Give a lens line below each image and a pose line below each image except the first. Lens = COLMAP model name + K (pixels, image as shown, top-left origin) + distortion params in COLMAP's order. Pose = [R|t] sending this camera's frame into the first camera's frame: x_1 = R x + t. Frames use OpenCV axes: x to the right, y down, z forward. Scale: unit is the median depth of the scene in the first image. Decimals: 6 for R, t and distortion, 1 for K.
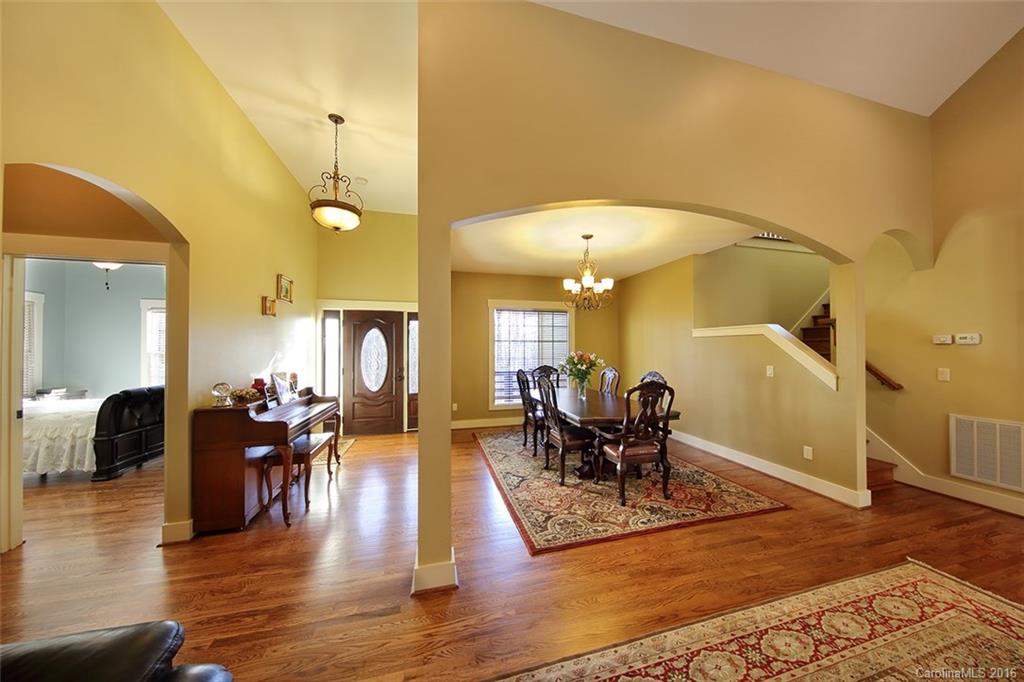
lens RADIAL K [[326.0, 0, 508.2], [0, 326.0, 343.7], [0, 0, 1]] dist [-0.002803, -0.000007]
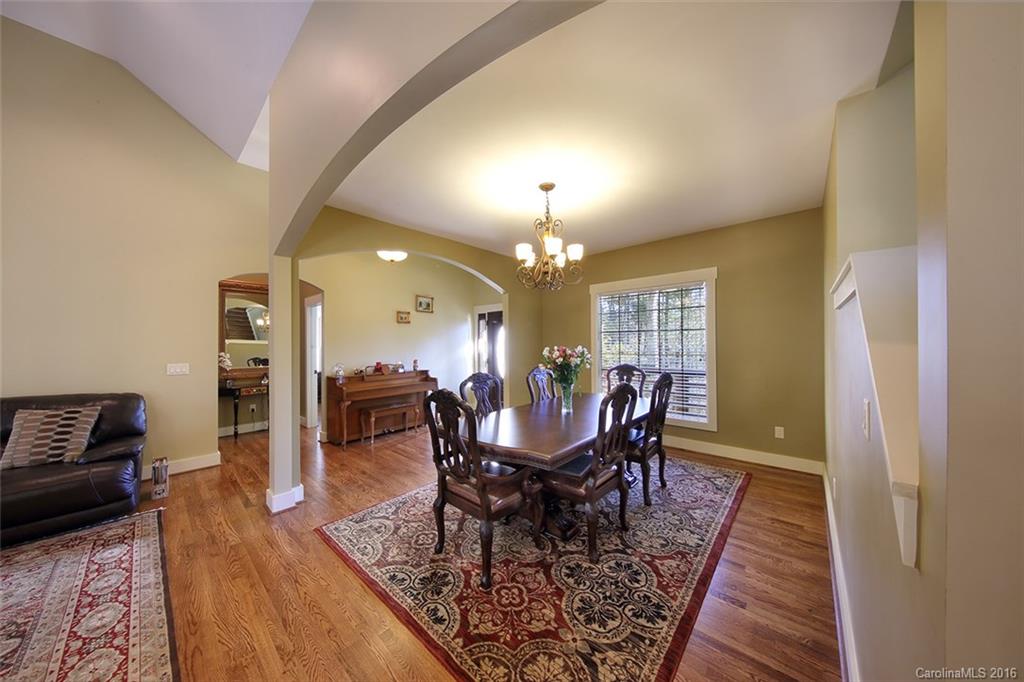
lens RADIAL K [[326.0, 0, 521.1], [0, 326.0, 341.6], [0, 0, 1]] dist [-0.002803, -0.000007]
pose [[0.565458, -0.009668, -0.824721, 0.888507], [0.023120, 0.999724, 0.004133, 0.014312], [0.824453, -0.021404, 0.565525, 0.618528]]
